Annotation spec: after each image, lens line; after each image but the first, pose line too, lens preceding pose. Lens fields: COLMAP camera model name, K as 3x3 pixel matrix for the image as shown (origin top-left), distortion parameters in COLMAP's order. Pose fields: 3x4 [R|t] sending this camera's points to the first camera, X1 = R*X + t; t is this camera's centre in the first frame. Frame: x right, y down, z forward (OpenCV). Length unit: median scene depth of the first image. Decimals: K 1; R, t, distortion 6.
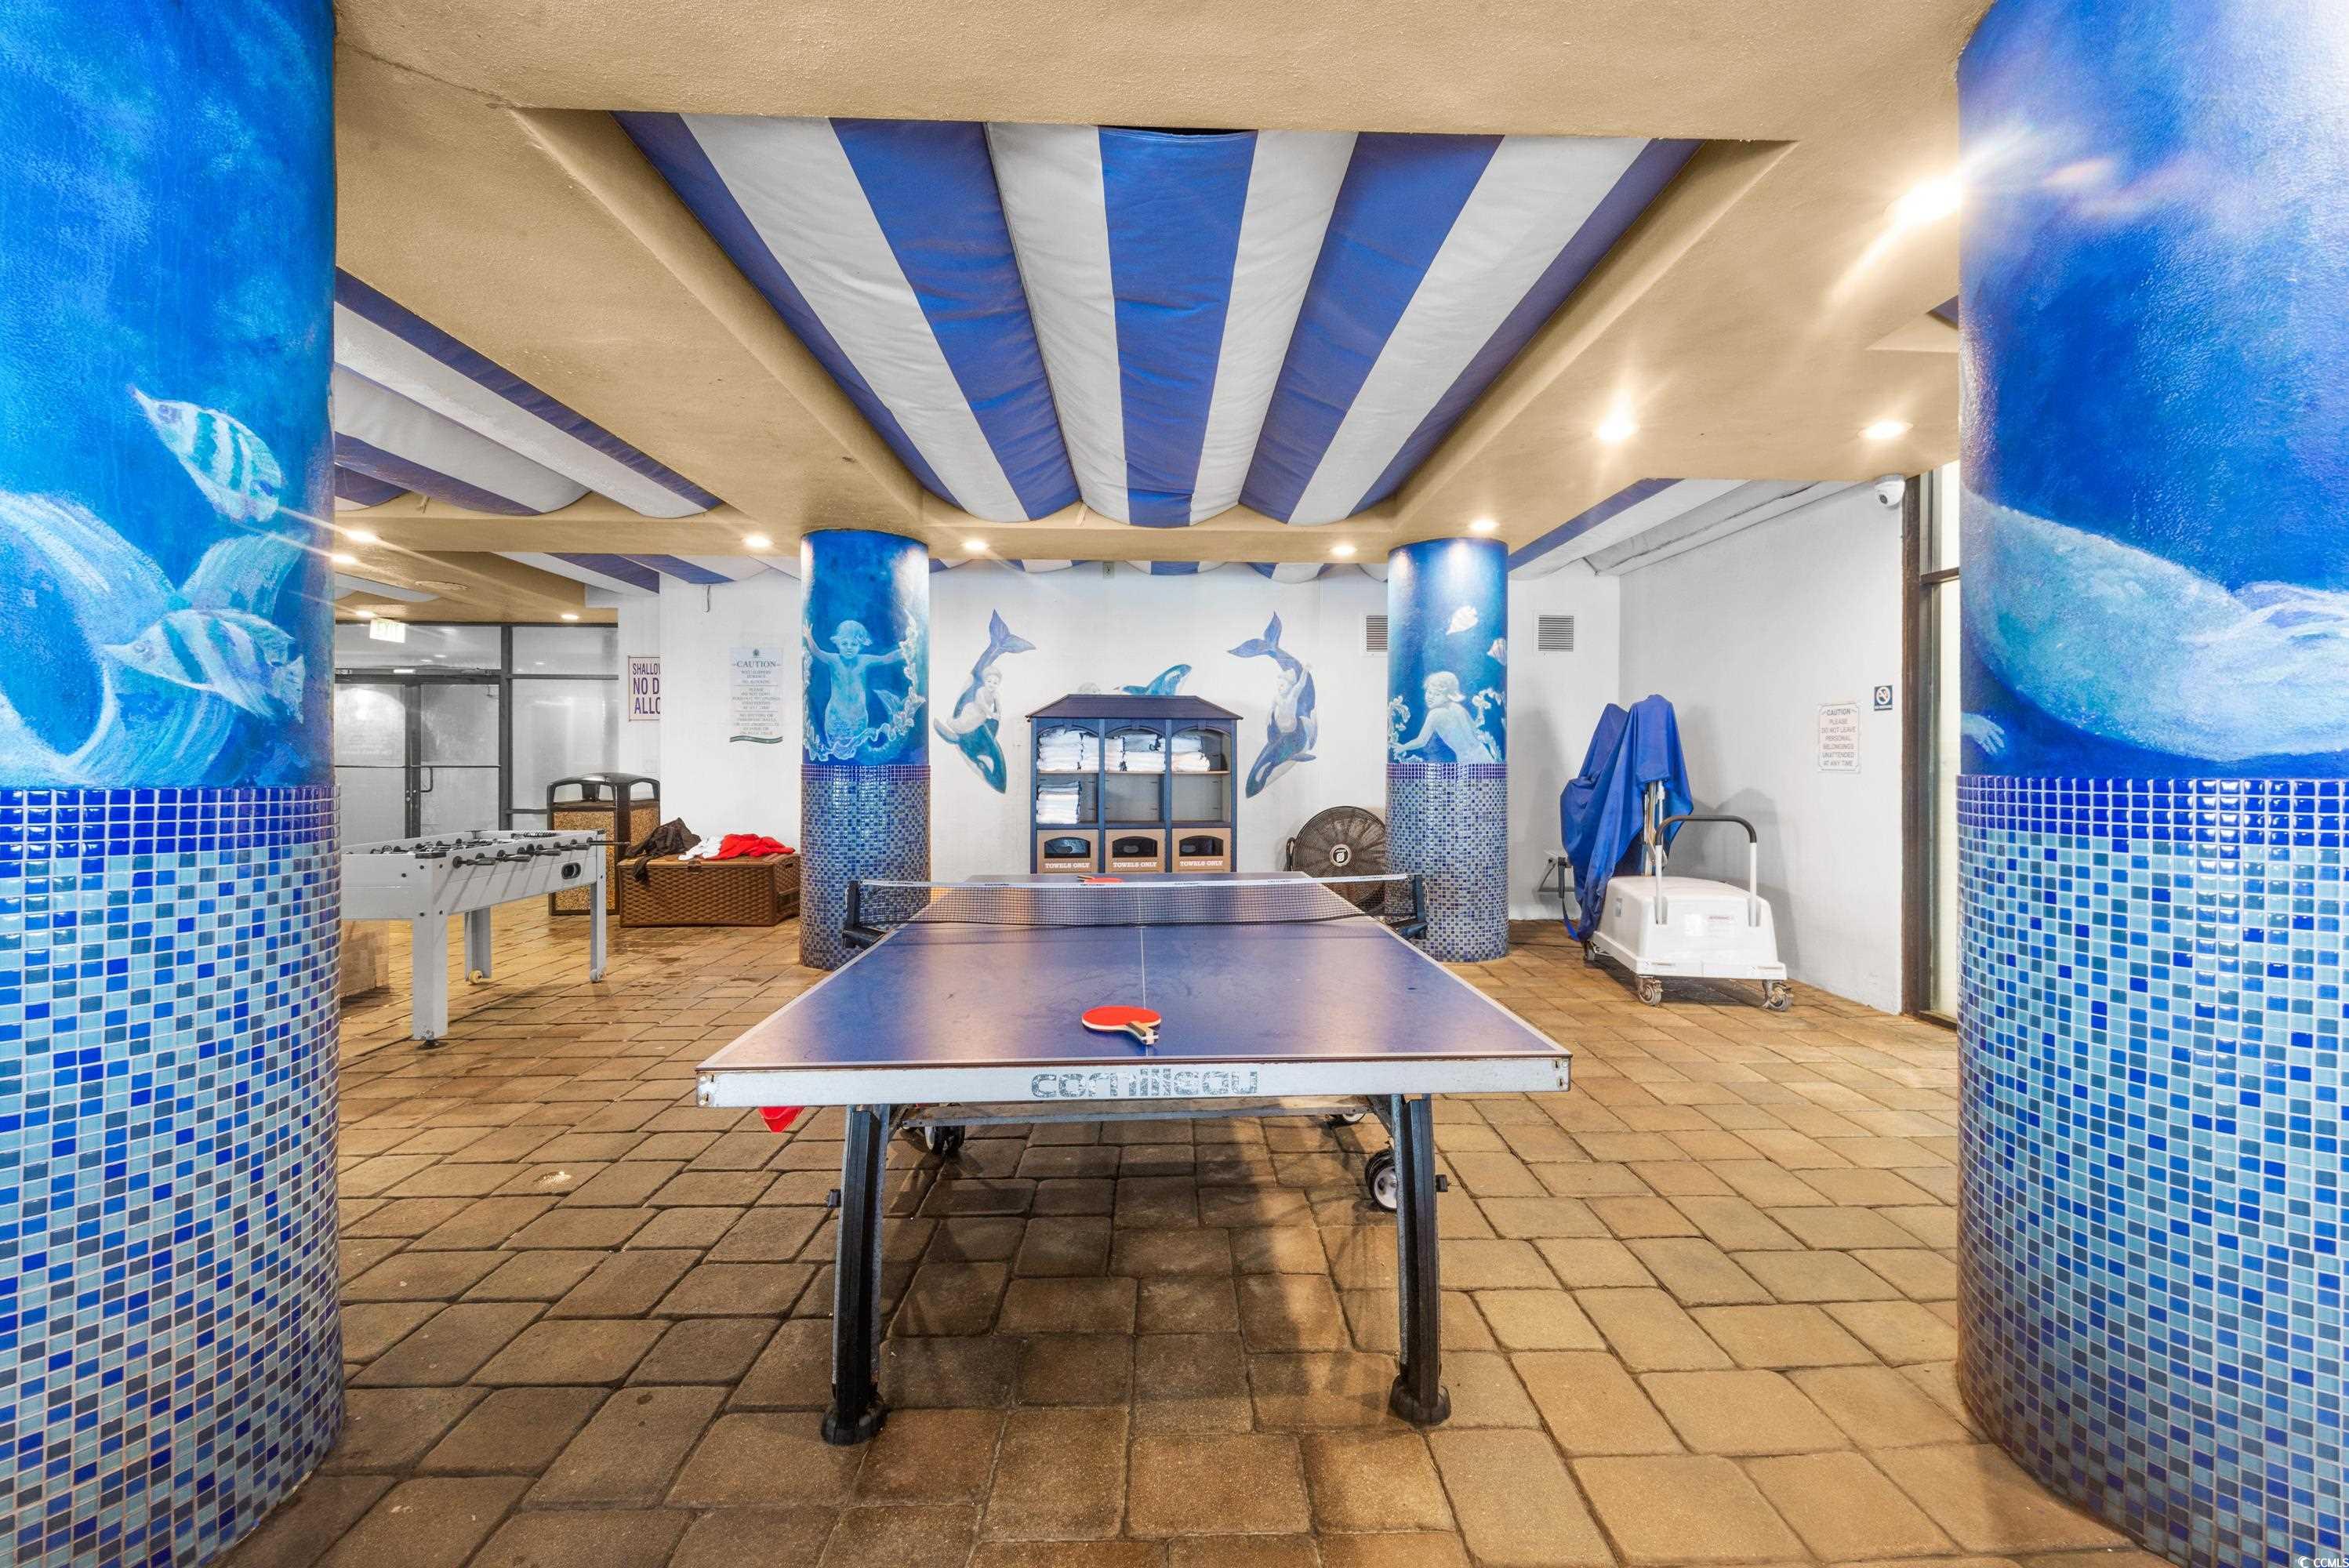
lens RADIAL K [[967.1, 0, 1180.2], [0, 967.1, 761.1], [0, 0, 1]] dist [0.076317, -0.024913]
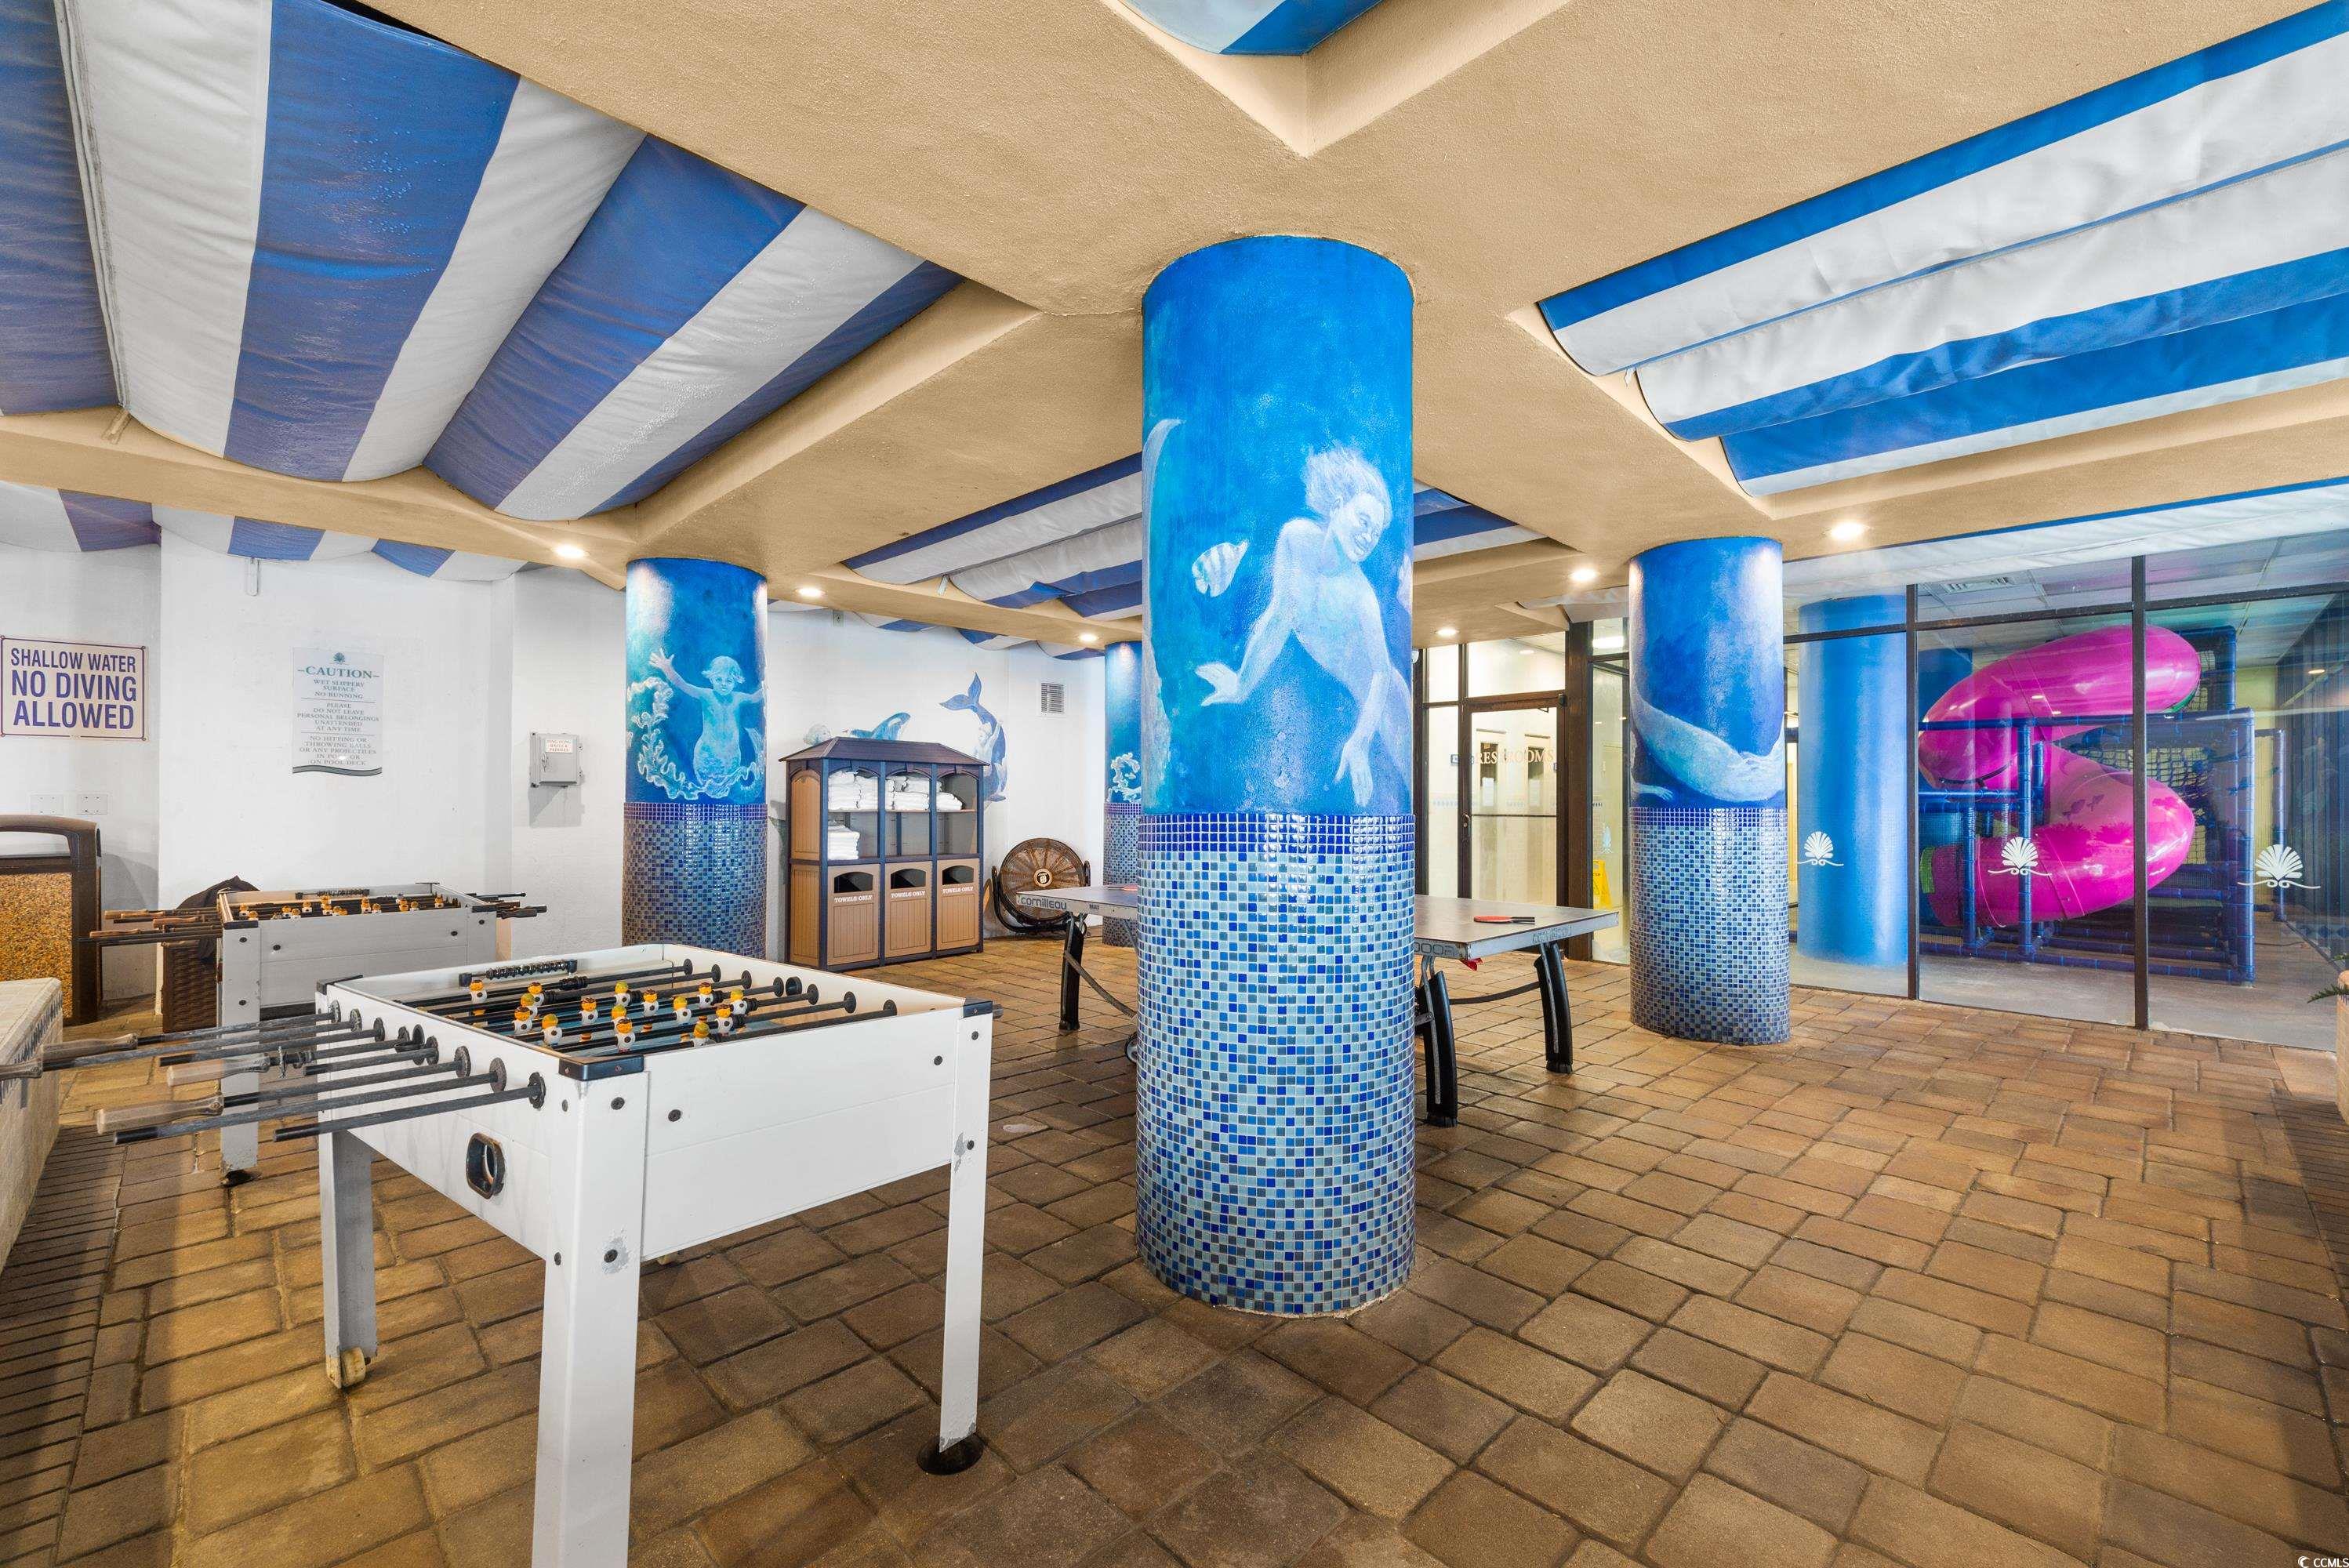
lens RADIAL K [[979.9, 0, 1174.5], [0, 979.9, 784.0], [0, 0, 1]] dist [0.002336, 0.000117]
pose [[0.728483, 0.014510, 0.684910, -0.583192], [-0.002851, 0.999831, -0.018148, 0.000554], [-0.685058, 0.011268, 0.728401, -0.022171]]
